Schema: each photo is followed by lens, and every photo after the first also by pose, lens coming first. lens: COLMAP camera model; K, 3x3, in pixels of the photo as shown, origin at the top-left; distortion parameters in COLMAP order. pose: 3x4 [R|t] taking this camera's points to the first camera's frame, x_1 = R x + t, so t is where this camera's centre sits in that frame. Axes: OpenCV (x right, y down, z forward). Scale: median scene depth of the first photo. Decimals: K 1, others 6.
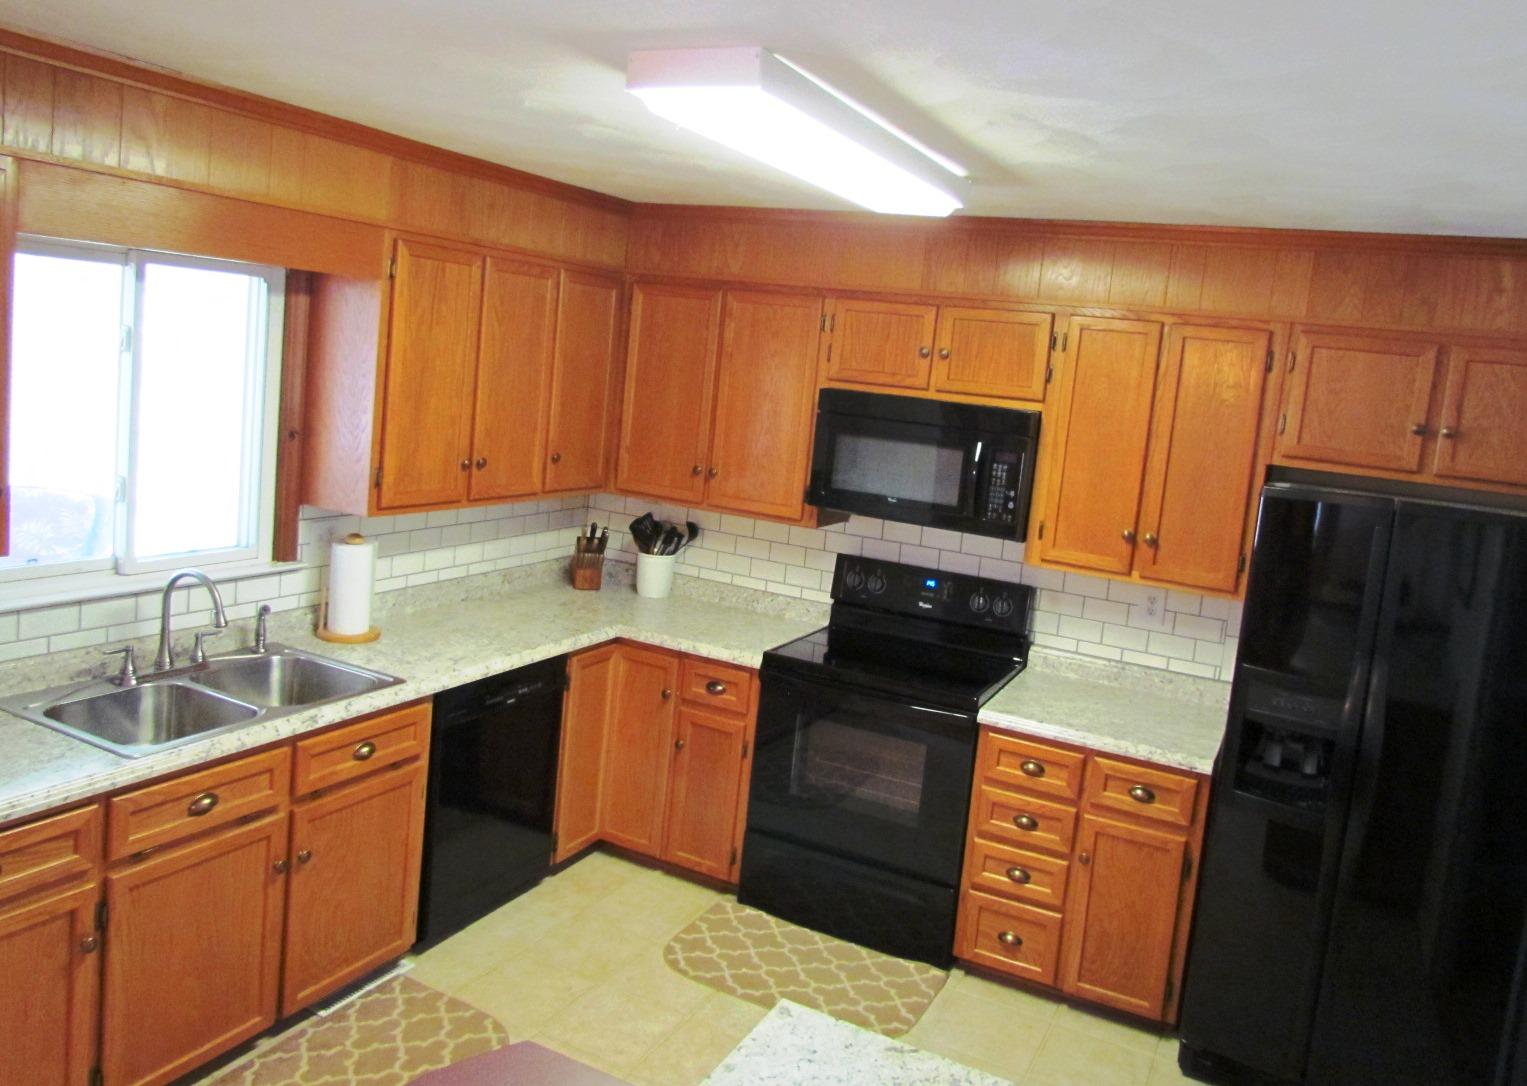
lens RADIAL K [[1119.1, 0, 808.1], [0, 1119.1, 468.5], [0, 0, 1]] dist [-0.032010, 0.002509]
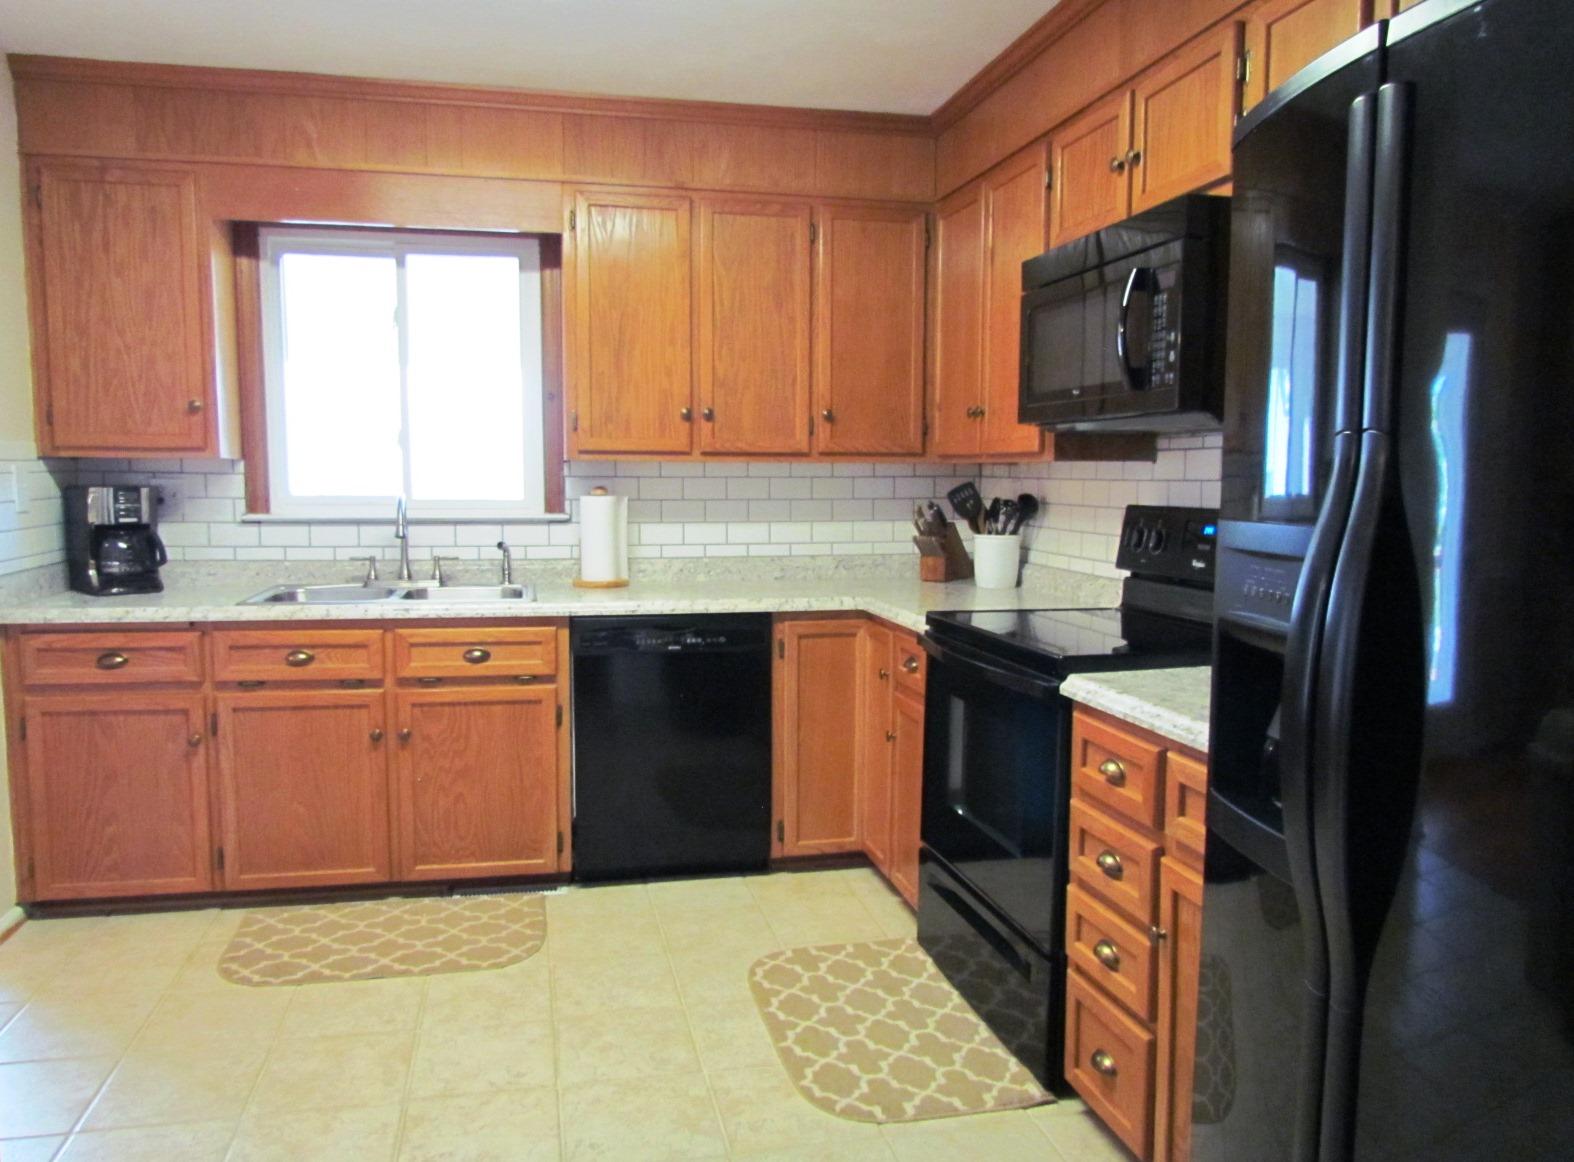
lens RADIAL K [[1143.1, 0, 787.0], [0, 1143.1, 581.0], [0, 0, 1]] dist [-0.034502, -0.000405]
pose [[0.614850, -0.023374, -0.788297, 0.533114], [-0.017552, 0.998908, -0.043309, 0.184065], [0.788449, 0.040464, 0.613768, 0.456364]]
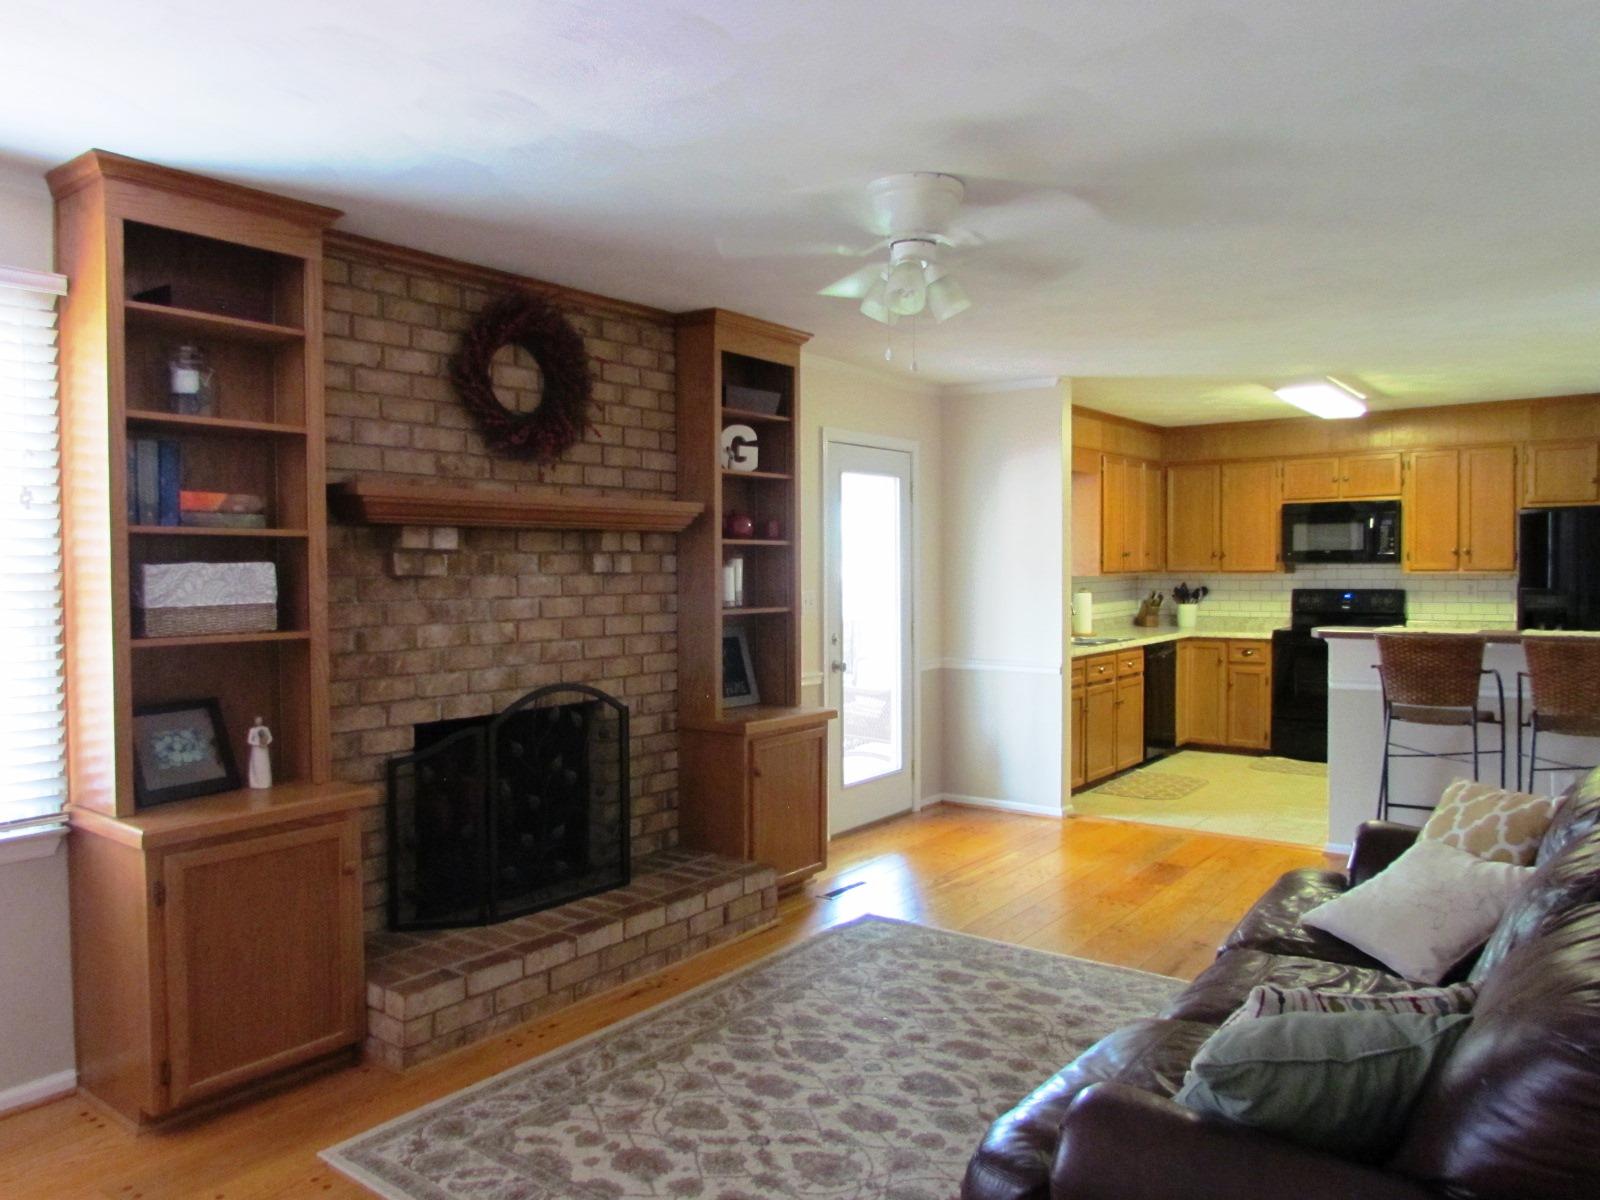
lens RADIAL K [[1135.8, 0, 800.0], [0, 1135.8, 600.0], [0, 0, 1]] dist [-0.020176, 0.002436]
pose [[0.975500, -0.105333, -0.193146, -0.497673], [0.089479, 0.991998, -0.089069, 0.222314], [0.200983, 0.069604, 0.977119, -1.272933]]
